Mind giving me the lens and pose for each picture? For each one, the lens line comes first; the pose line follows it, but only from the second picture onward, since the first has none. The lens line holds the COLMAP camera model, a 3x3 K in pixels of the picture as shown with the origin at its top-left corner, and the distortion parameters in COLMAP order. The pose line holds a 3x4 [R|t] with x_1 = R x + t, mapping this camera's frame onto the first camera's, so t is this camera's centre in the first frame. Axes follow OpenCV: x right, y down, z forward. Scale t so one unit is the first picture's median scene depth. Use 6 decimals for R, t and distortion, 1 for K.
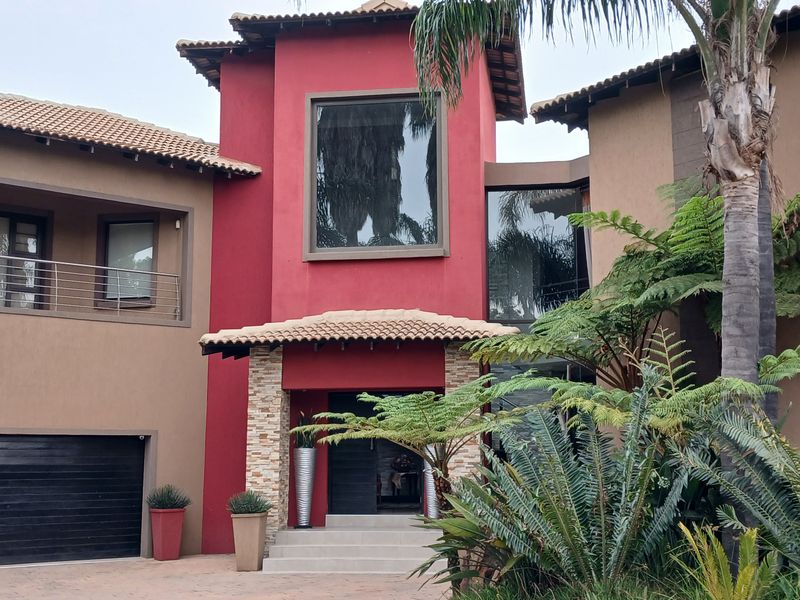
lens RADIAL K [[1012.0, 0, 421.3], [0, 1012.0, 282.5], [0, 0, 1]] dist [0.081333, 0.000000]
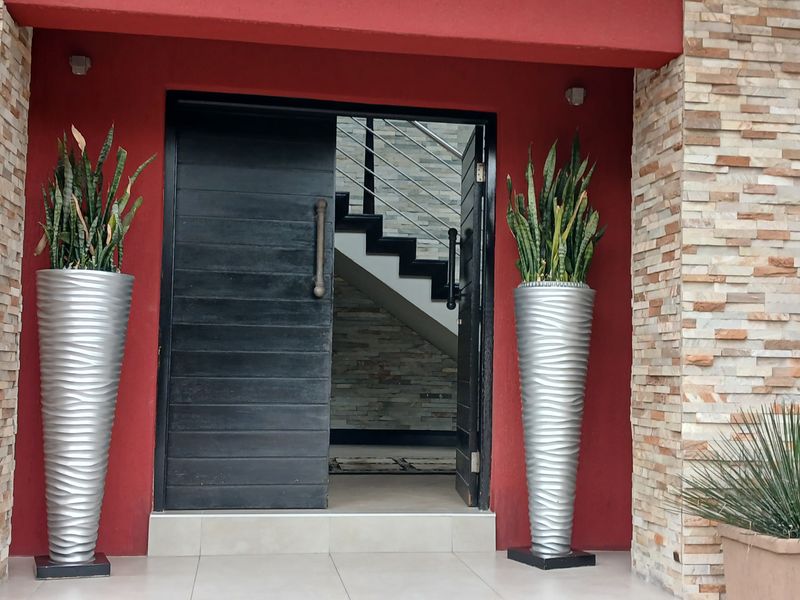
lens RADIAL K [[1012.0, 0, 399.4], [0, 1012.0, 295.6], [0, 0, 1]] dist [0.081333, 0.000000]
pose [[0.959118, 0.051602, 0.278263, -0.112012], [-0.076578, 0.993878, 0.079640, 0.144462], [-0.272450, -0.097693, 0.957198, 0.736902]]
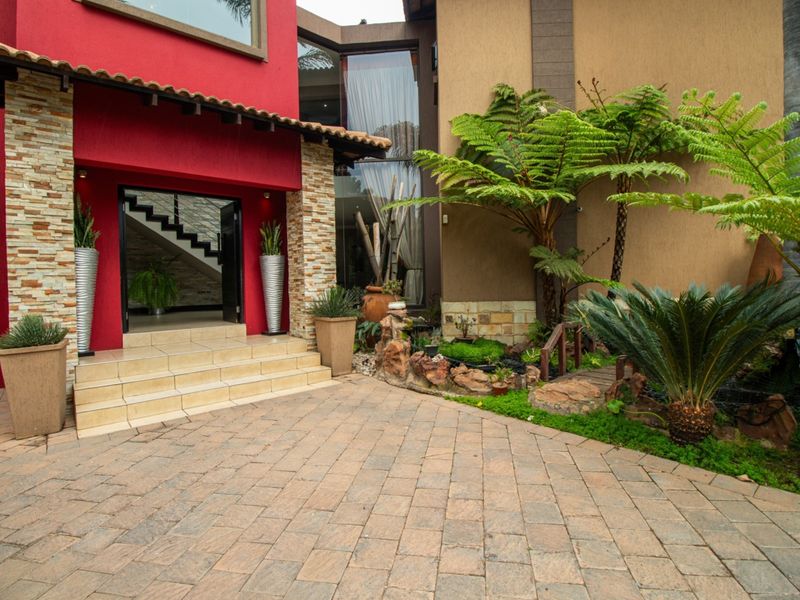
lens RADIAL K [[418.3, 0, 409.2], [0, 418.3, 284.0], [0, 0, 1]] dist [-0.007090, -0.006137]
pose [[0.660581, -0.012014, 0.750659, -0.194844], [-0.105197, 0.988526, 0.108395, 0.132413], [-0.743348, -0.150571, 0.651738, 0.639602]]
